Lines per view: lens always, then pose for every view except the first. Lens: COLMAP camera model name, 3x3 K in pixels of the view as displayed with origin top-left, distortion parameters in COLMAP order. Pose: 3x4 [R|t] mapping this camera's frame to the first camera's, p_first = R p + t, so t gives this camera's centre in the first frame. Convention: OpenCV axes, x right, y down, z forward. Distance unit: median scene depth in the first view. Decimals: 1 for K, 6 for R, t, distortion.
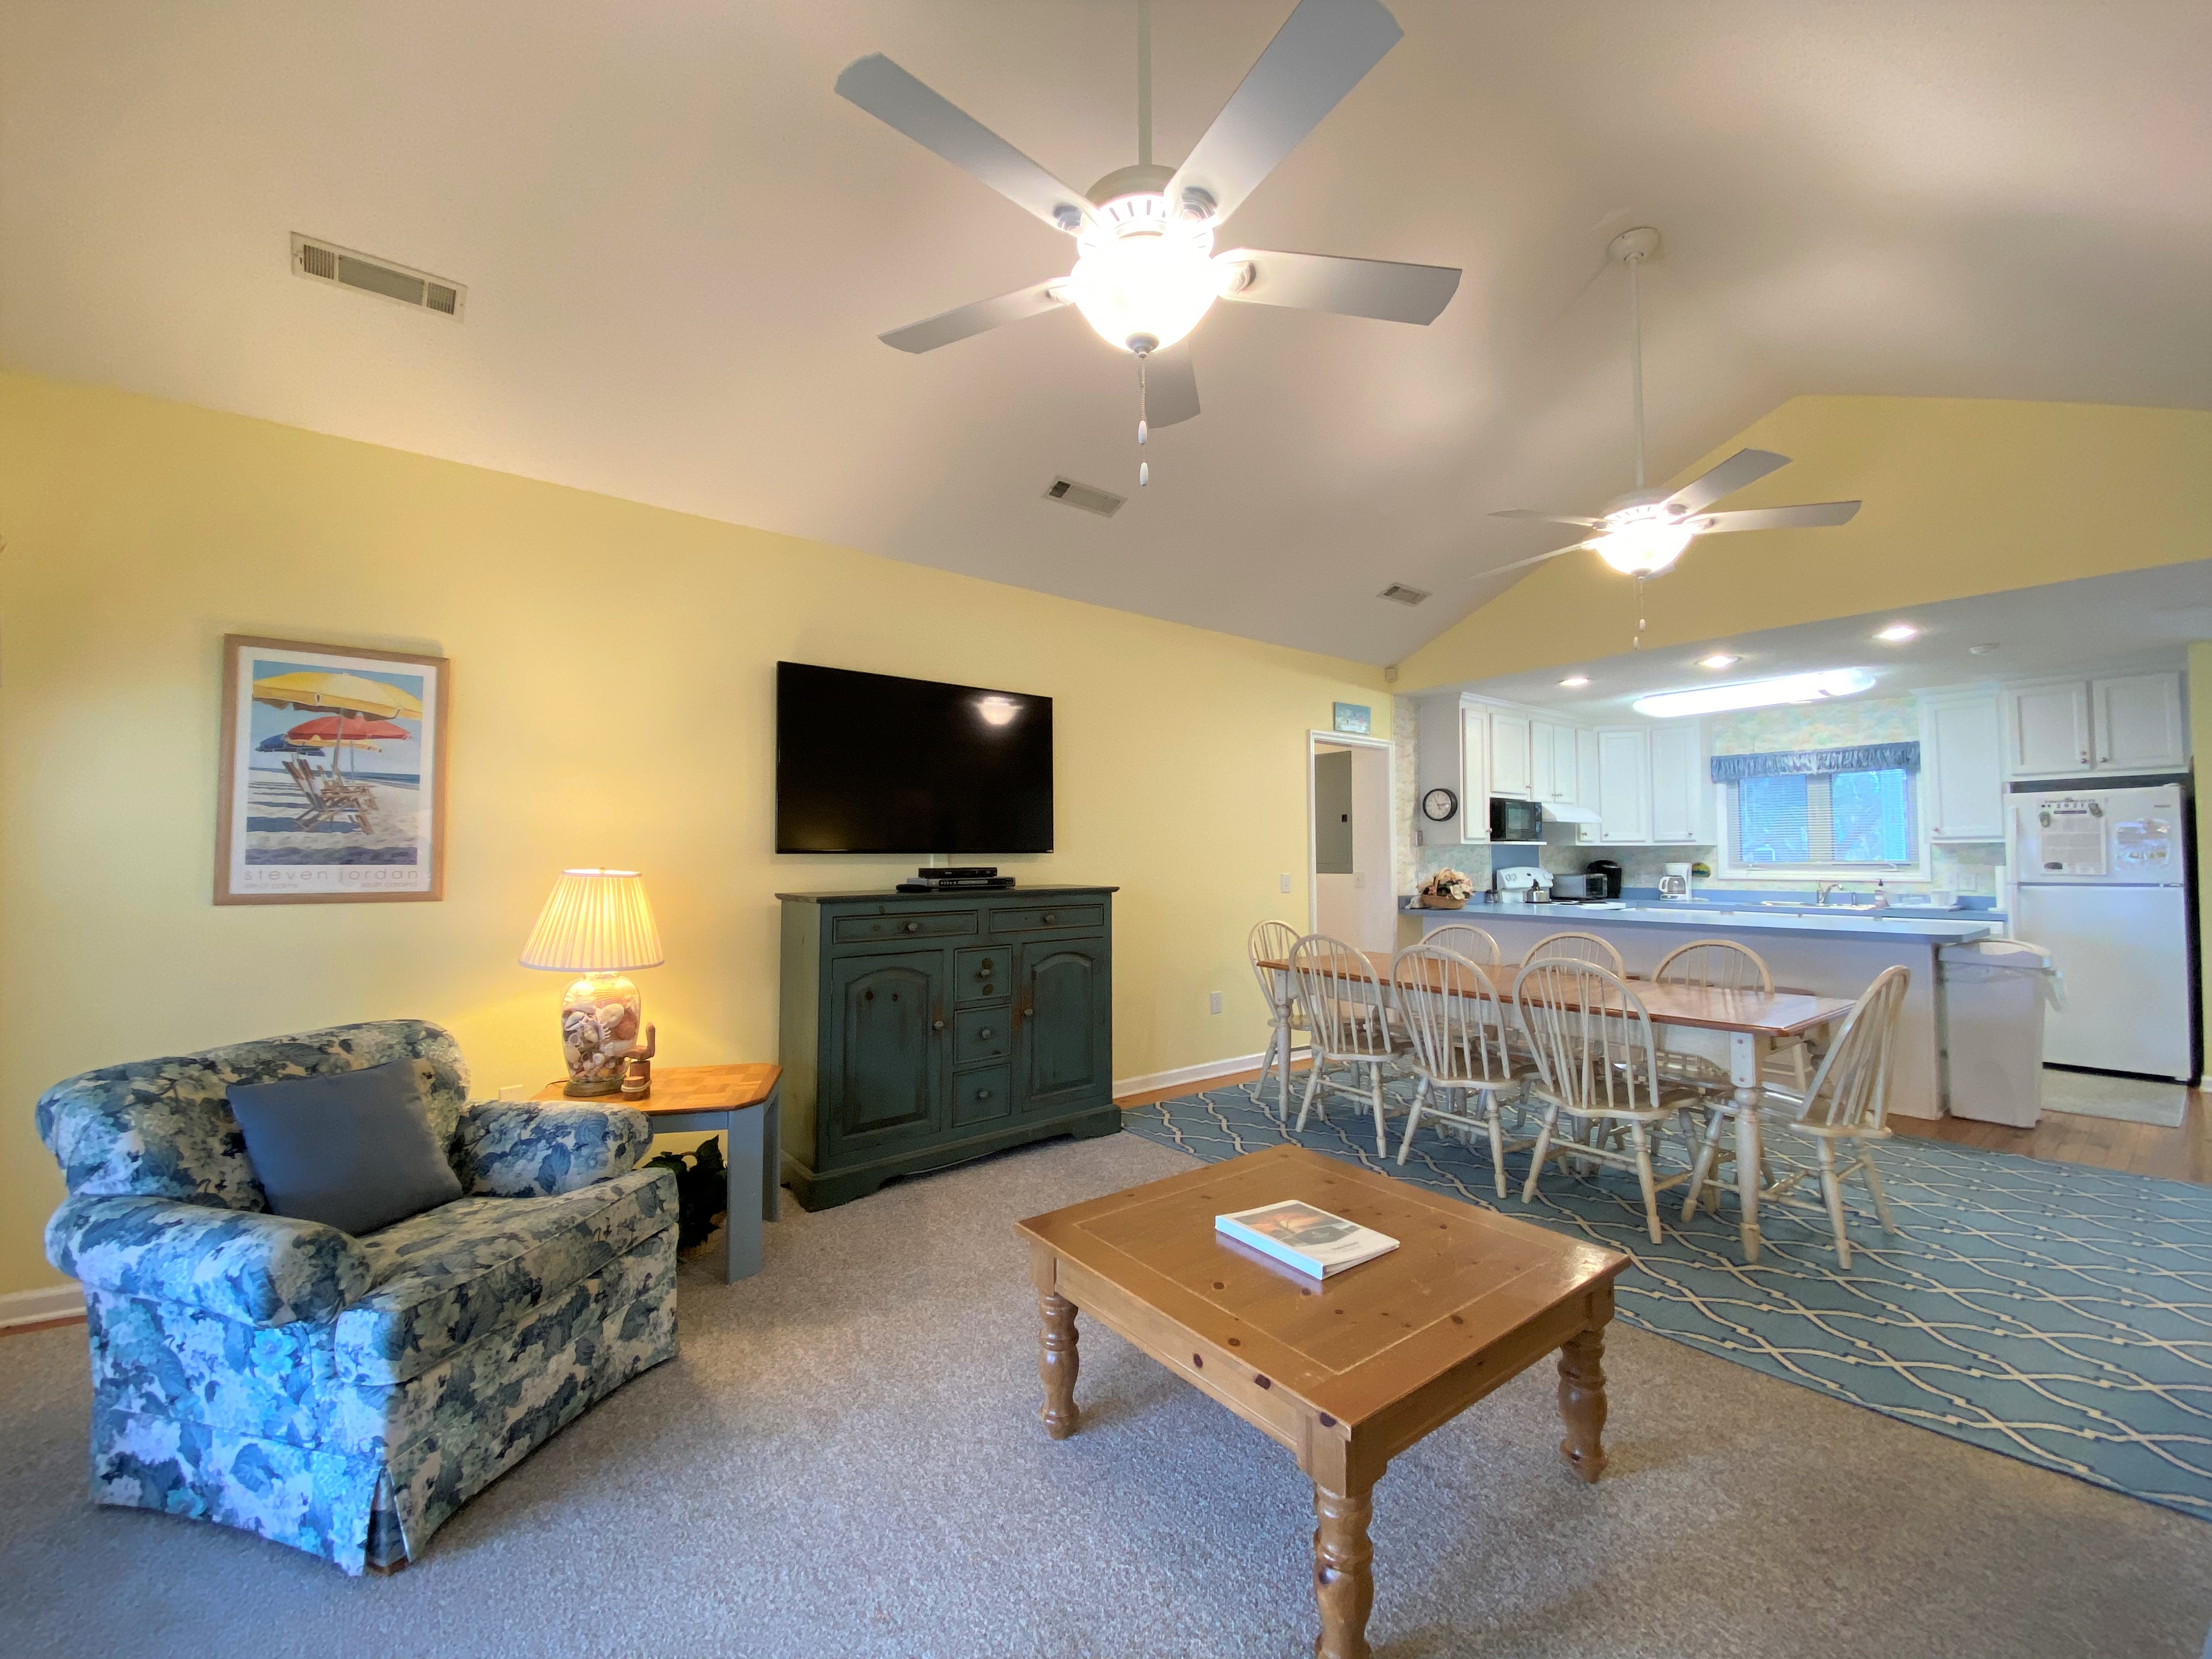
lens RADIAL K [[895.8, 0, 1102.0], [0, 895.8, 817.9], [0, 0, 1]] dist [0.000469, -0.014758]
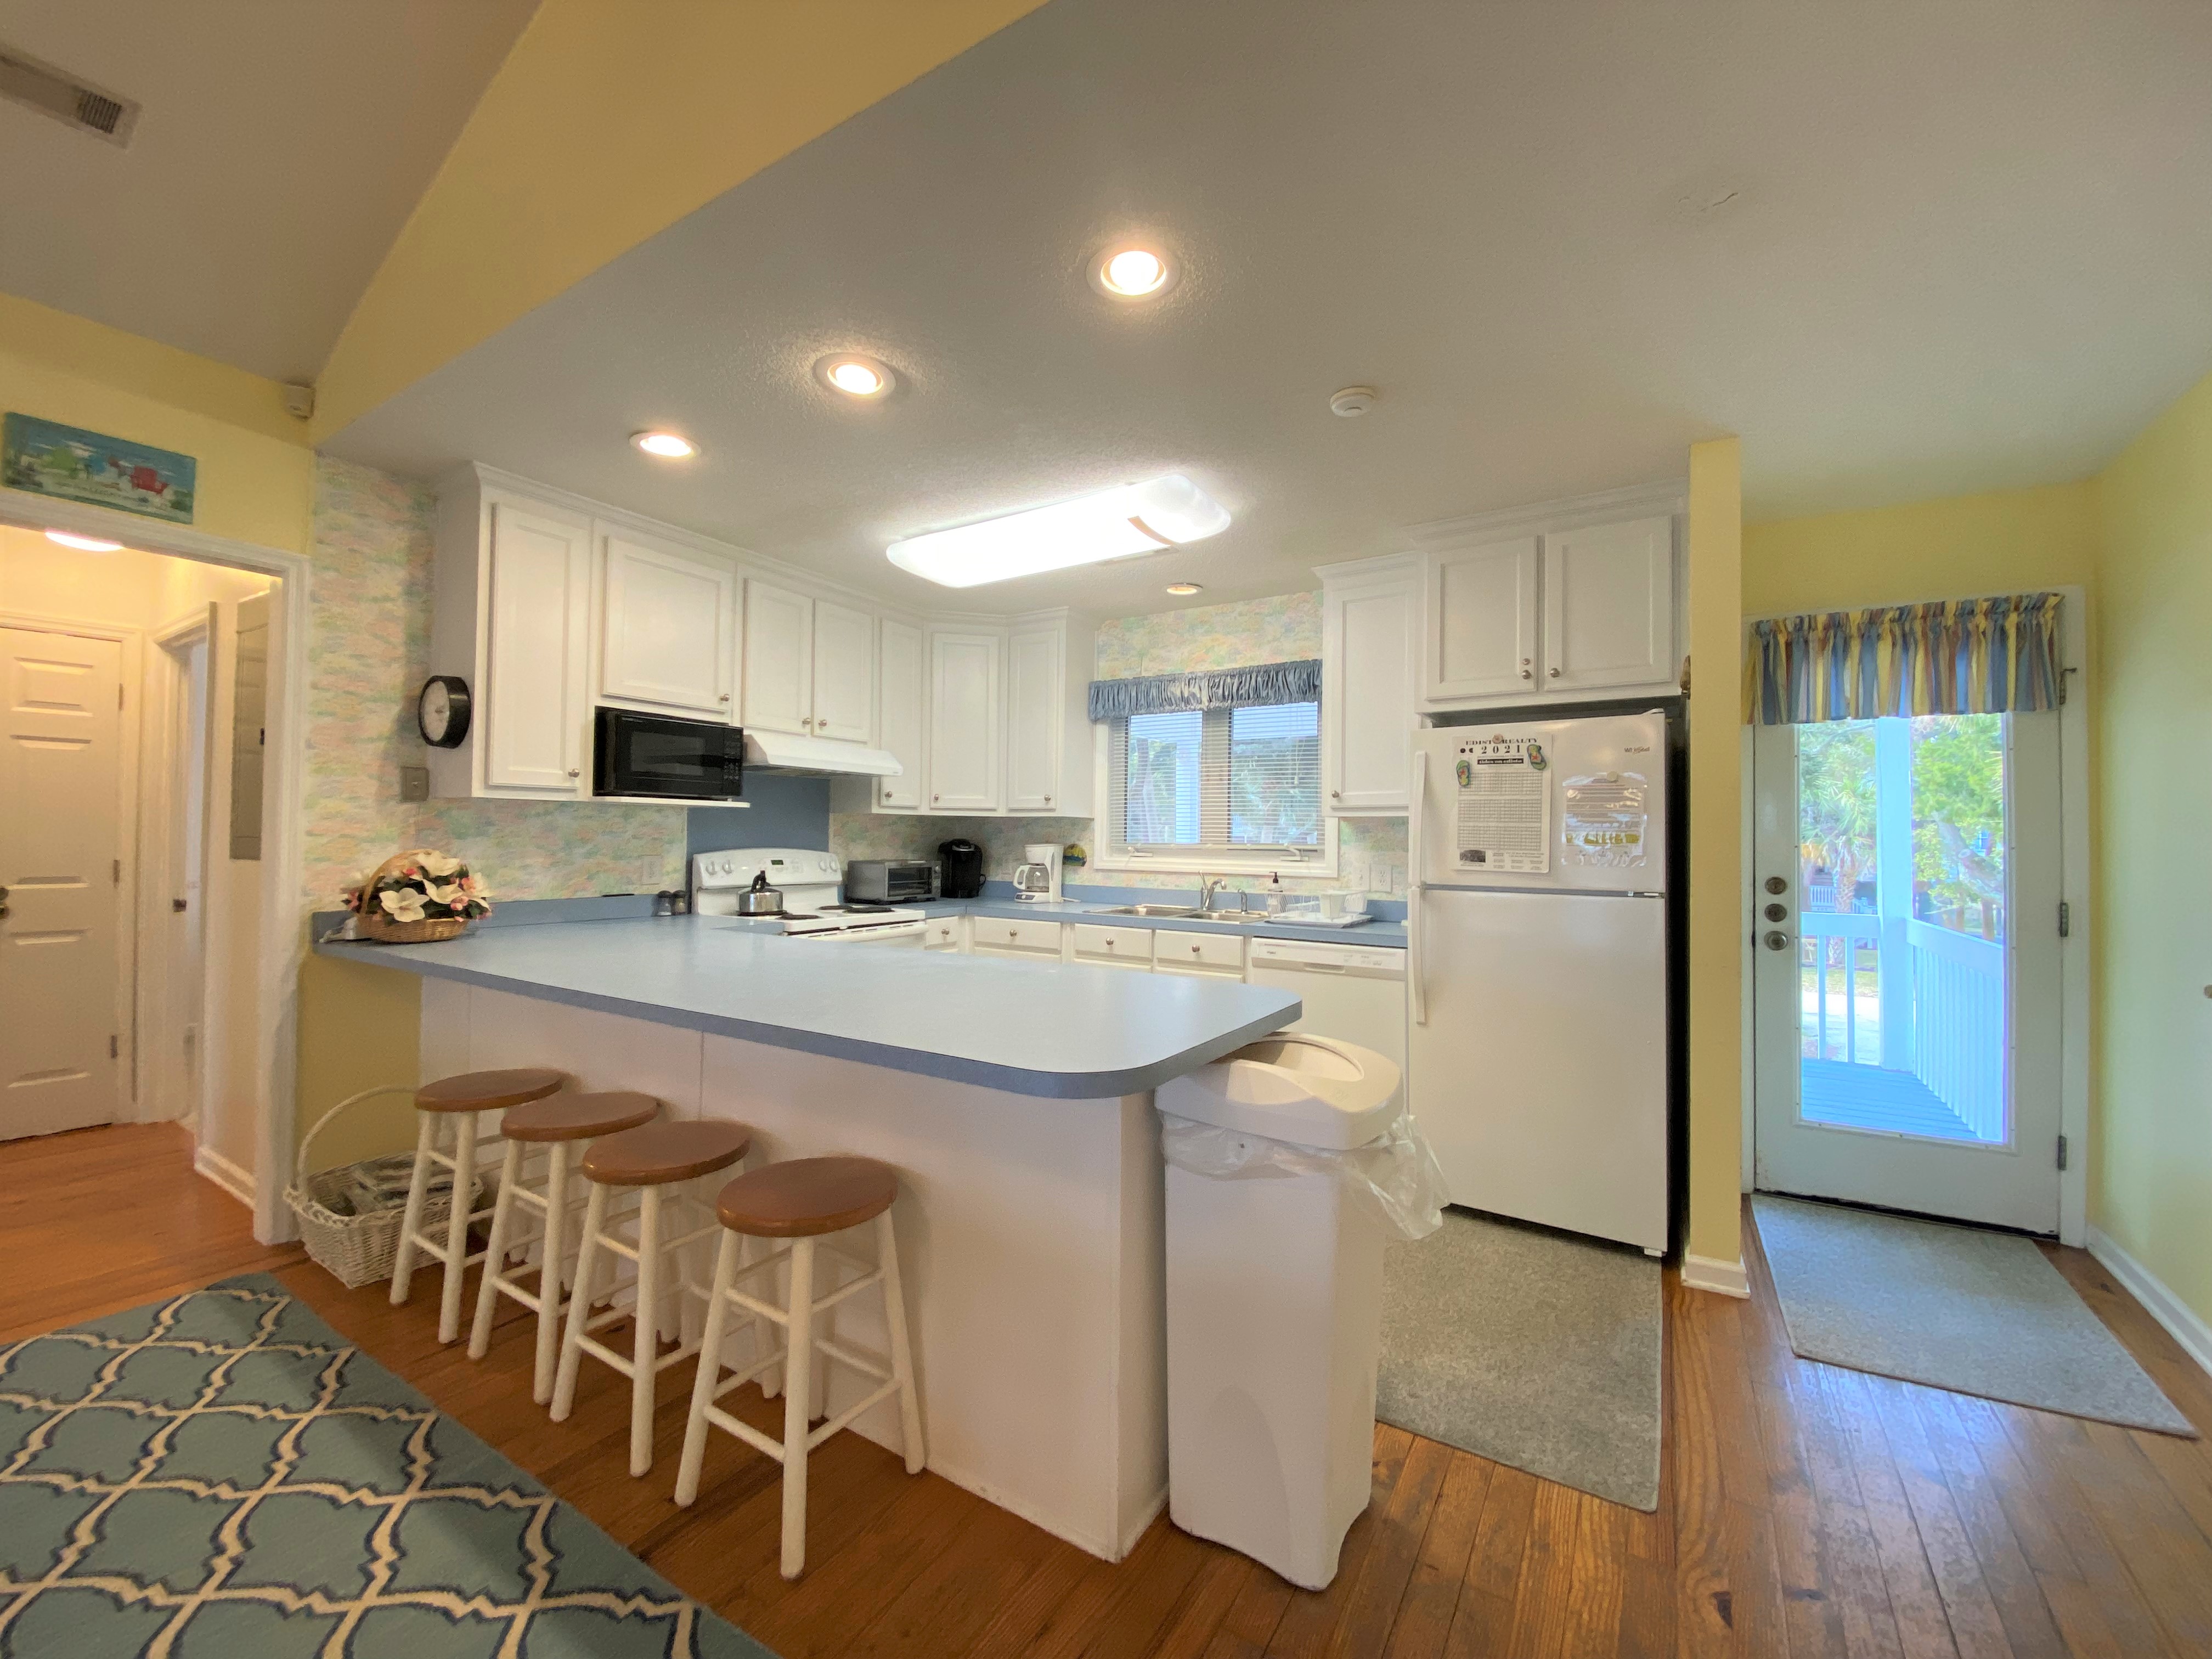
lens RADIAL K [[889.4, 0, 1106.9], [0, 889.4, 836.0], [0, 0, 1]] dist [0.001541, -0.000016]
pose [[0.930120, 0.013567, 0.367006, 0.522930], [-0.029292, 0.998874, 0.037311, 0.021818], [-0.366086, -0.045454, 0.929470, 0.442814]]
